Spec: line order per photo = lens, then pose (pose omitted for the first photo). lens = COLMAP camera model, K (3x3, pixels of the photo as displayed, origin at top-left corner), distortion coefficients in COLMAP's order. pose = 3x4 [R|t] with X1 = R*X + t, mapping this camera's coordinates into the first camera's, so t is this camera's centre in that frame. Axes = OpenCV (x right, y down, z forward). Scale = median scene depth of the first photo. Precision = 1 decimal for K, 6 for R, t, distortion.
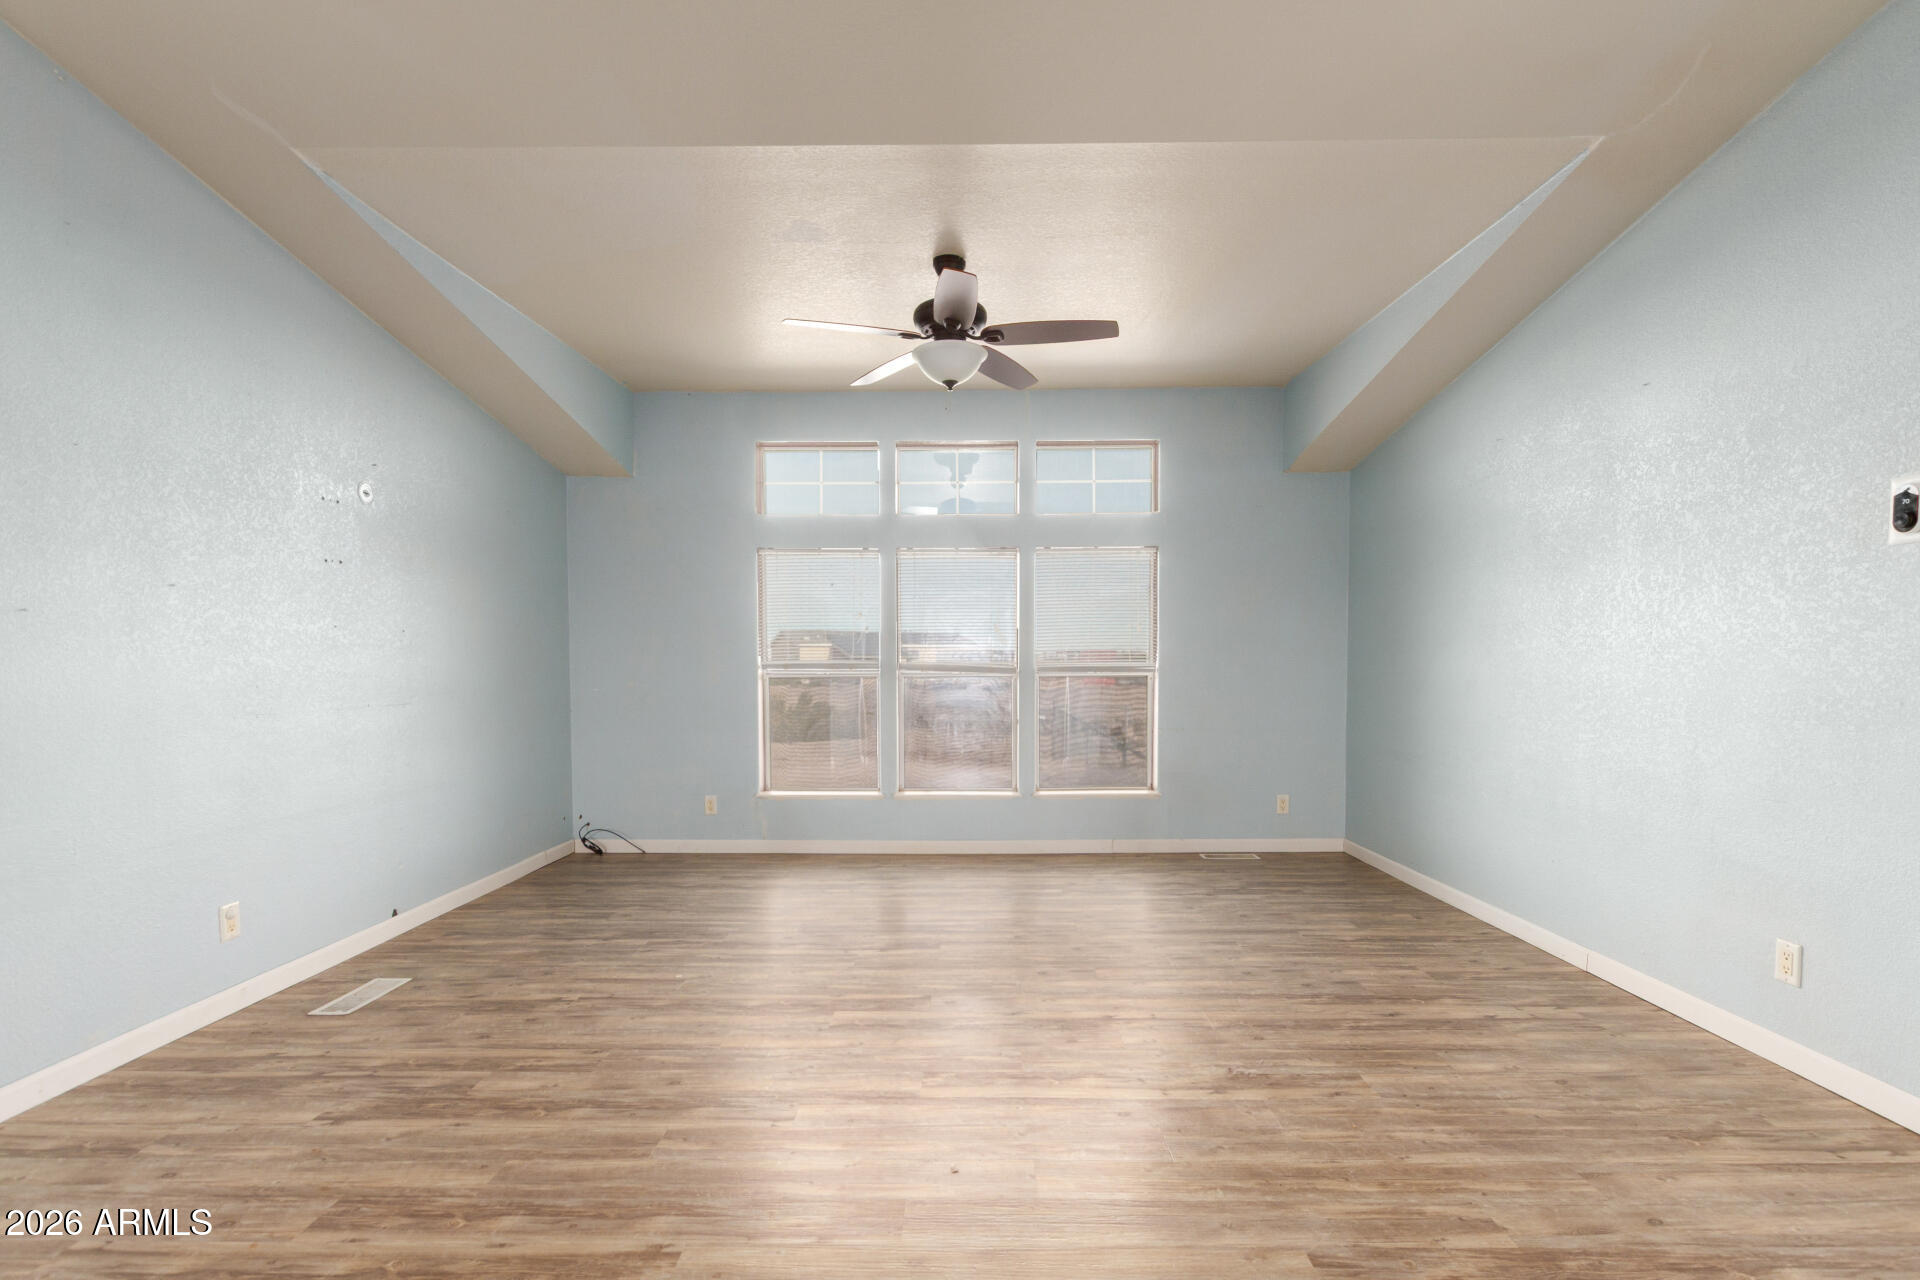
lens RADIAL K [[882.6, 0, 954.6], [0, 882.6, 649.6], [0, 0, 1]] dist [0.001312, -0.001581]
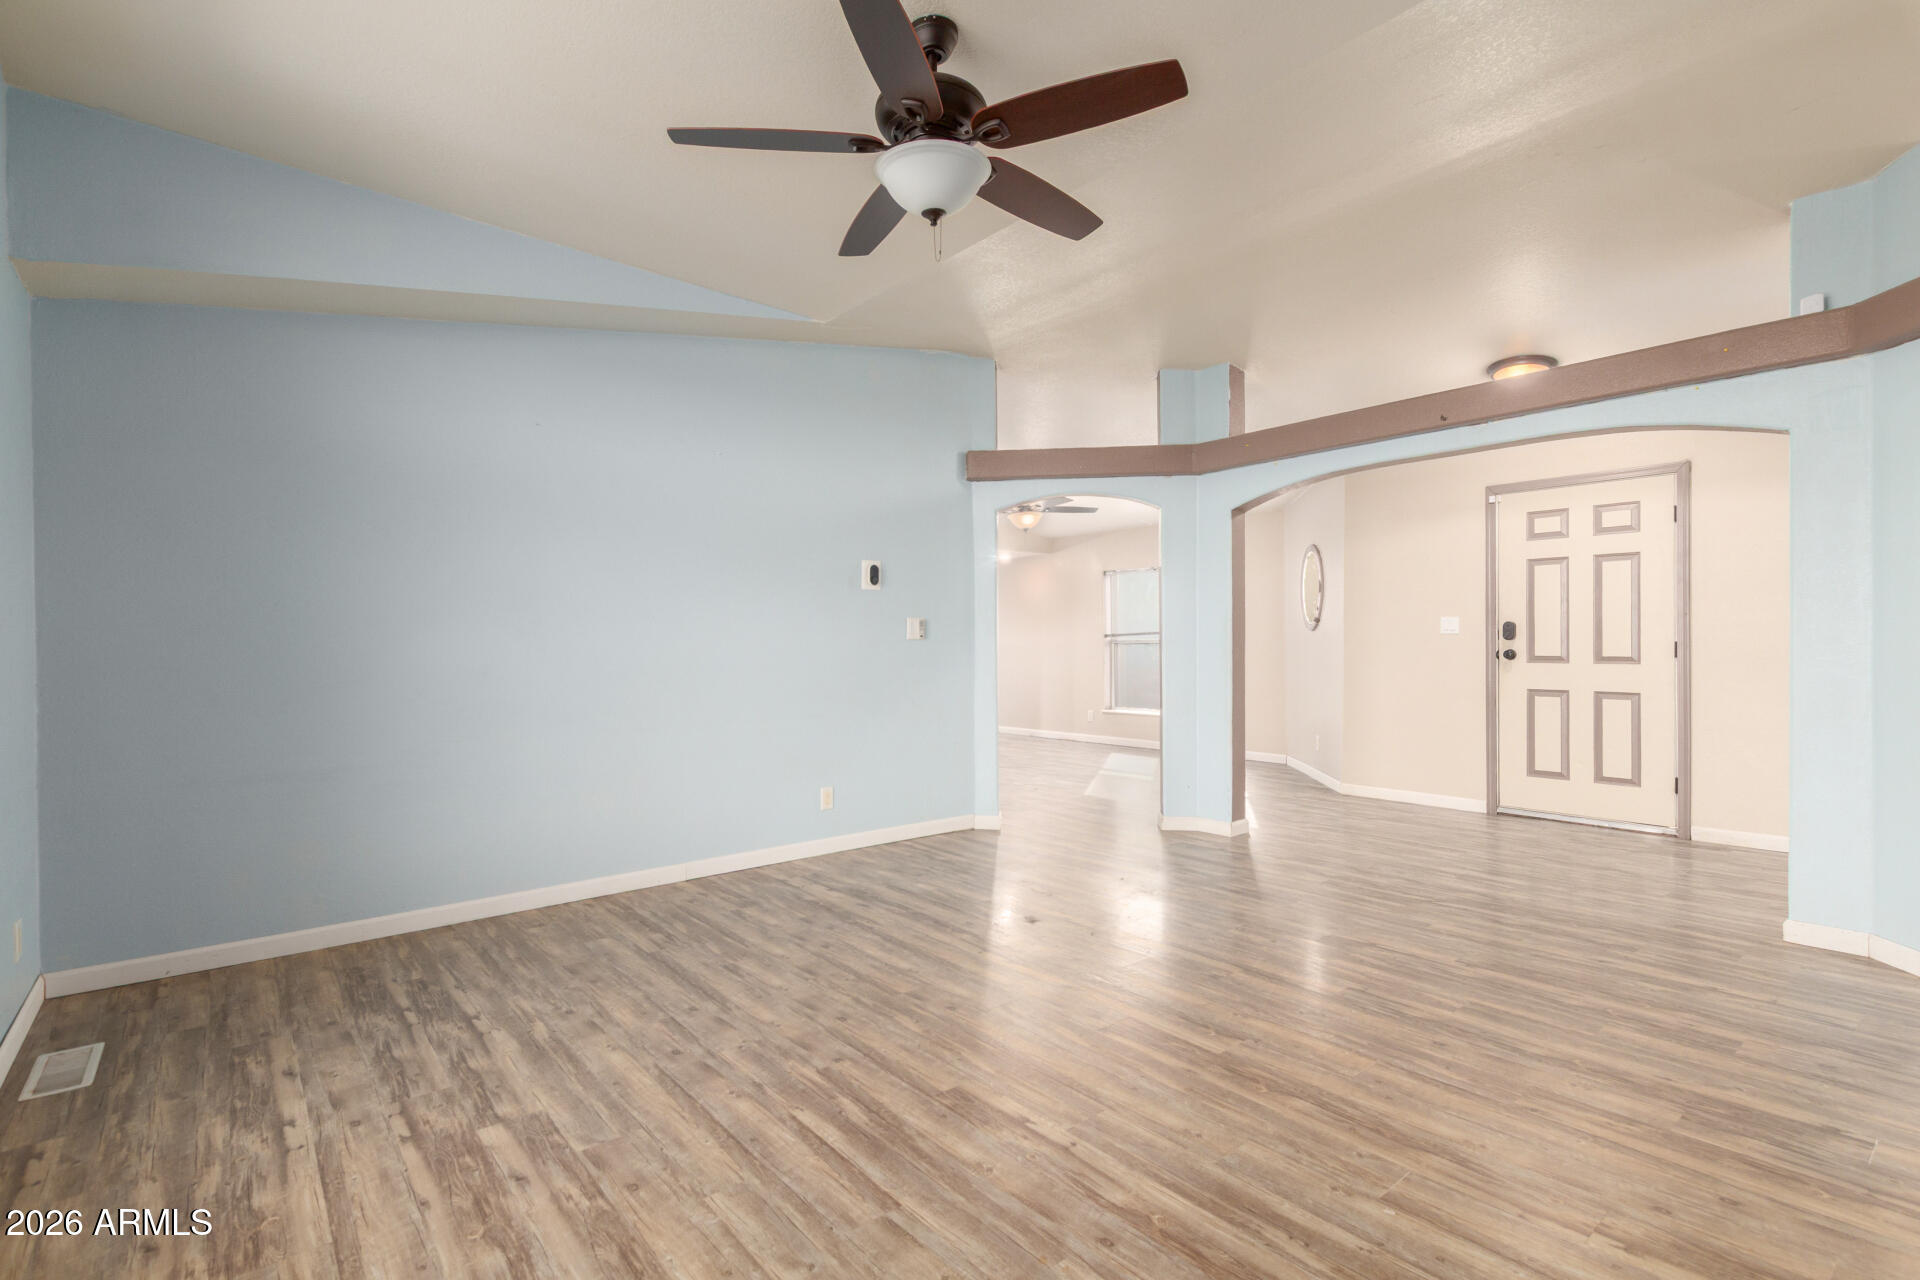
lens RADIAL K [[882.6, 0, 954.6], [0, 882.6, 649.6], [0, 0, 1]] dist [0.001312, -0.001581]
pose [[-0.628129, 0.001474, 0.778108, -0.620163], [-0.001118, 0.999995, -0.002797, 0.028093], [-0.778108, -0.002626, -0.628125, 1.693355]]
